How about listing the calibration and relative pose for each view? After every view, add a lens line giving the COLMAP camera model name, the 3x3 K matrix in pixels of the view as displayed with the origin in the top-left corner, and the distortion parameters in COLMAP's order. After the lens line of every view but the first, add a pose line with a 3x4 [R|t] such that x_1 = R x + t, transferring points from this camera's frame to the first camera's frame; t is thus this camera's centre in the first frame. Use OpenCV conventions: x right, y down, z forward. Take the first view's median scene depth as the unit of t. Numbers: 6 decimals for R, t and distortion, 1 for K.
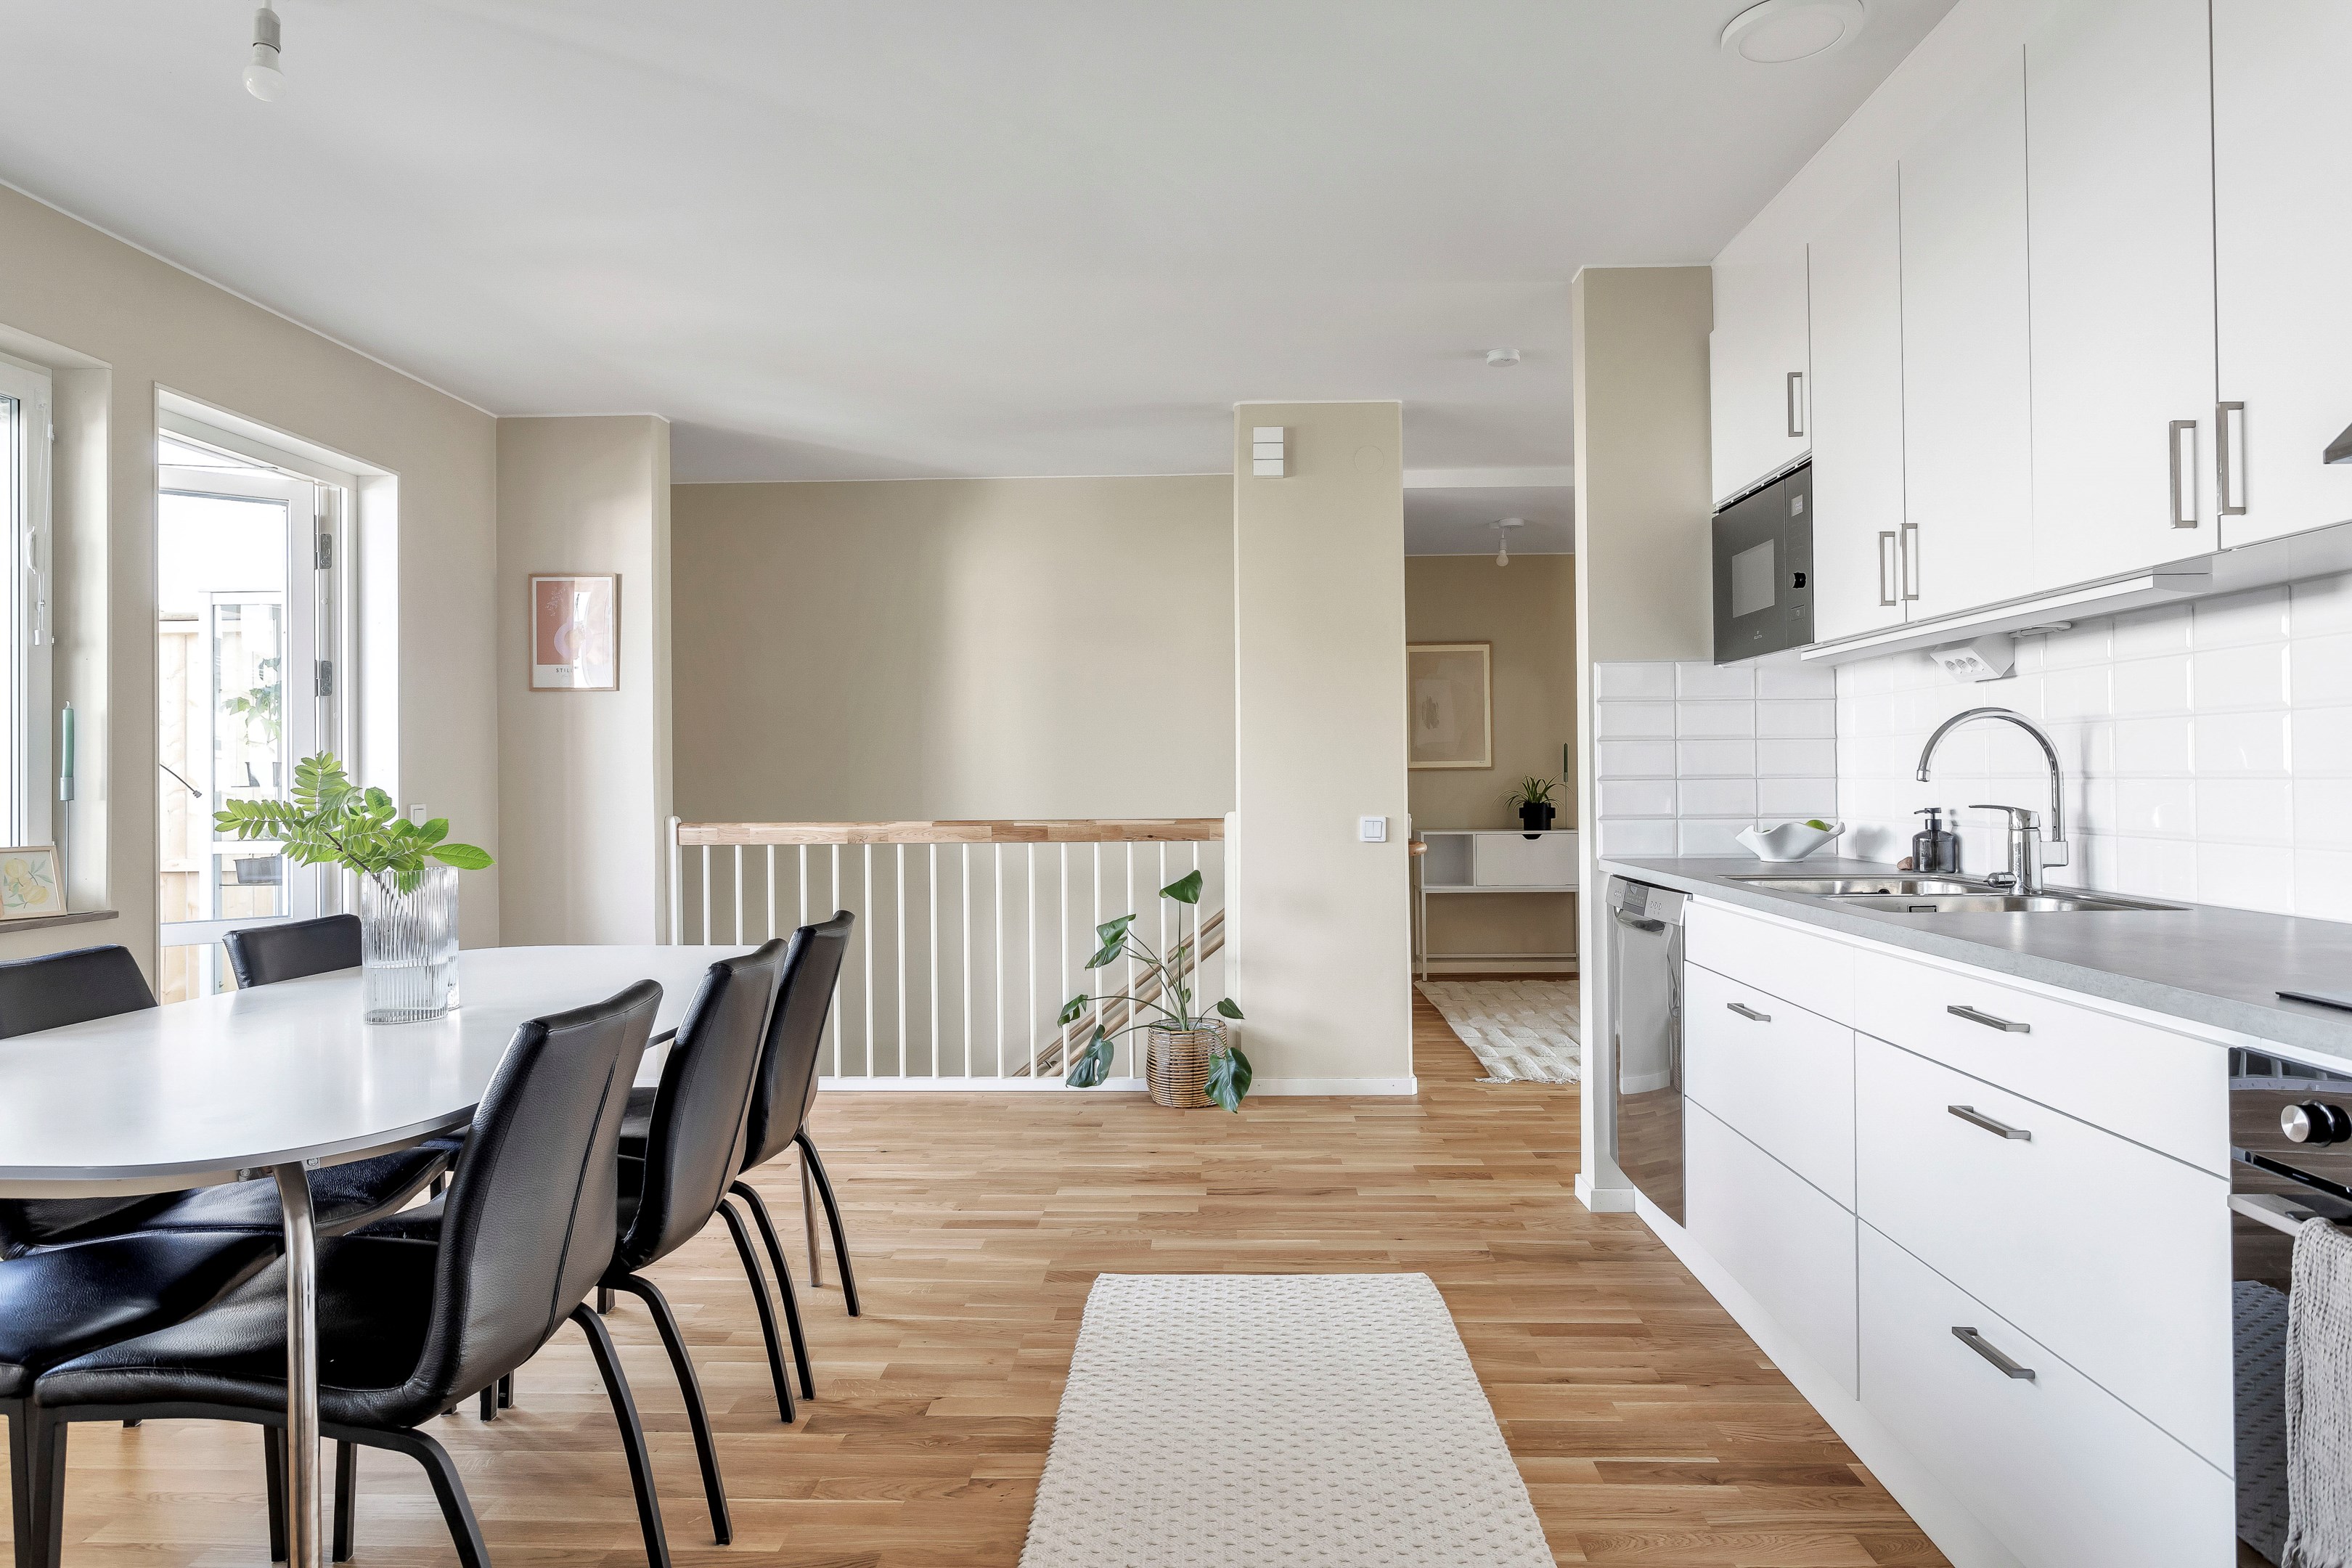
lens RADIAL K [[1377.0, 0, 1176.5], [0, 1377.0, 791.2], [0, 0, 1]] dist [-0.003271, 0.001232]
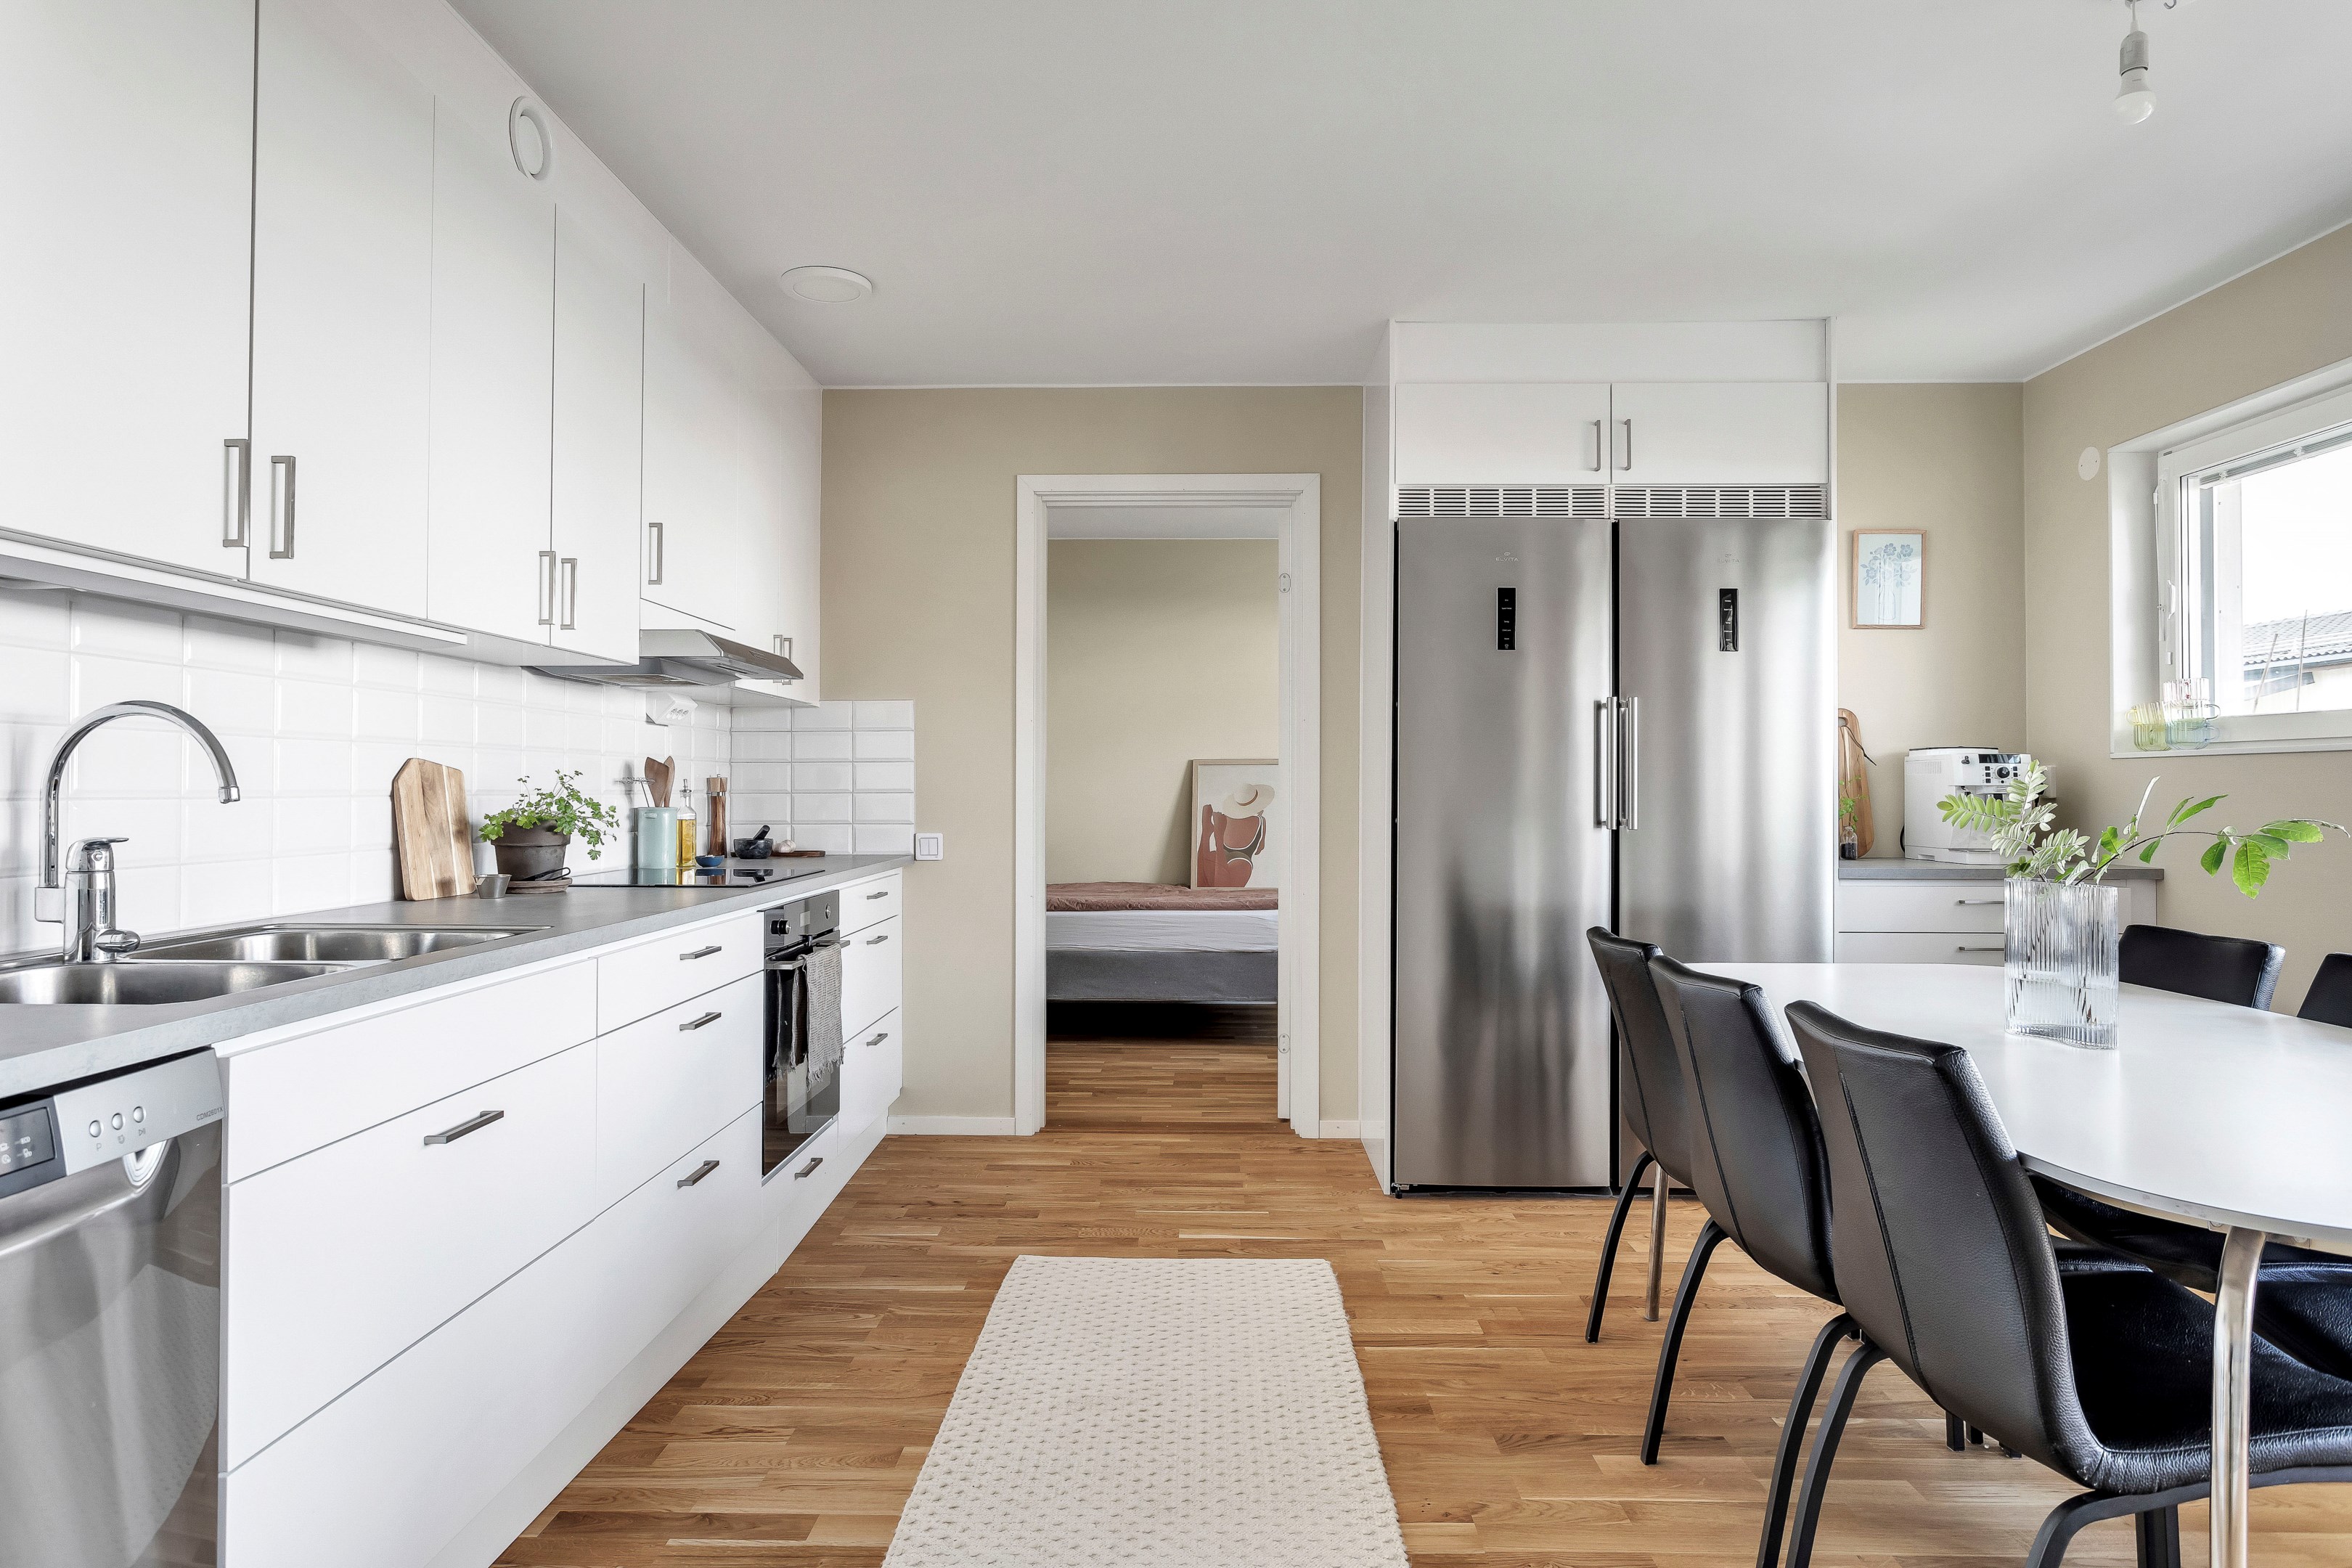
lens RADIAL K [[1377.0, 0, 1179.1], [0, 1377.0, 773.0], [0, 0, 1]] dist [-0.003271, 0.001232]
pose [[-0.999307, 0.006893, -0.036572, 0.082754], [0.007008, 0.999971, -0.003012, -0.018418], [0.036550, -0.003267, -0.999326, 1.900007]]
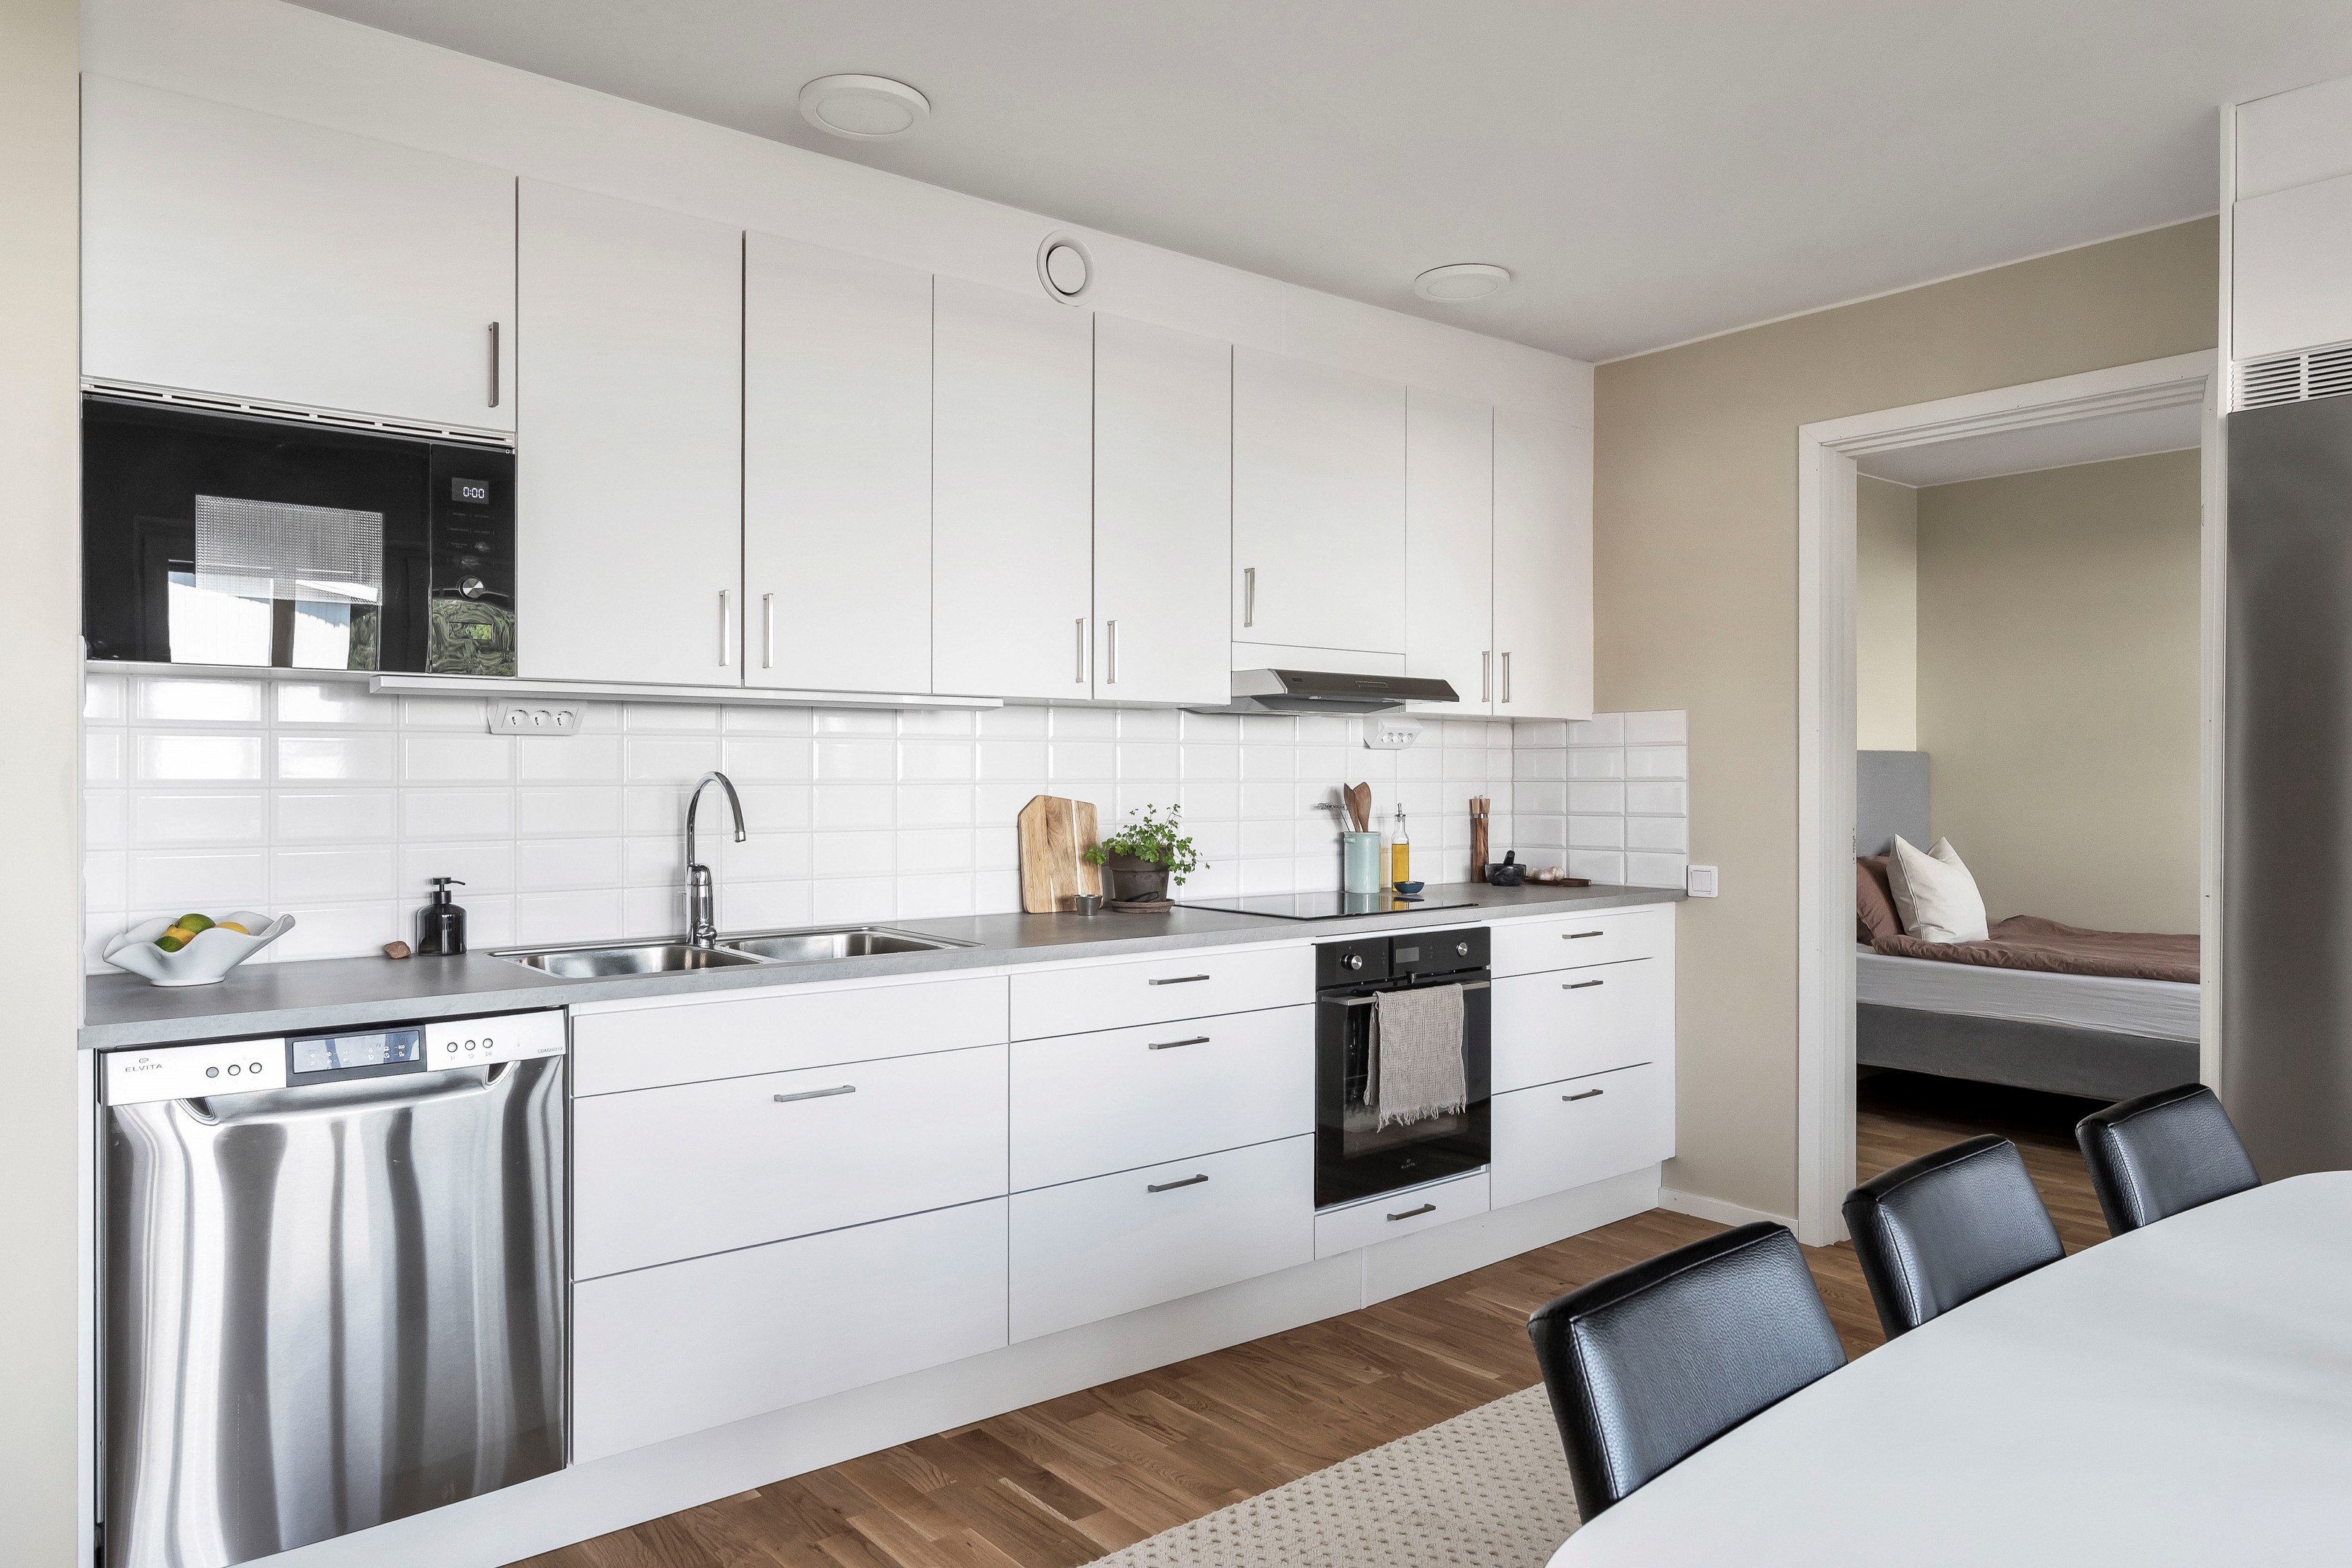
lens RADIAL K [[1581.9, 0, 1165.5], [0, 1581.9, 774.5], [0, 0, 1]] dist [-0.003099, -0.000234]
pose [[-0.666561, 0.008245, 0.745405, -0.602437], [0.012939, 0.999916, 0.000511, -0.059017], [-0.745338, 0.009986, -0.666612, 1.695007]]
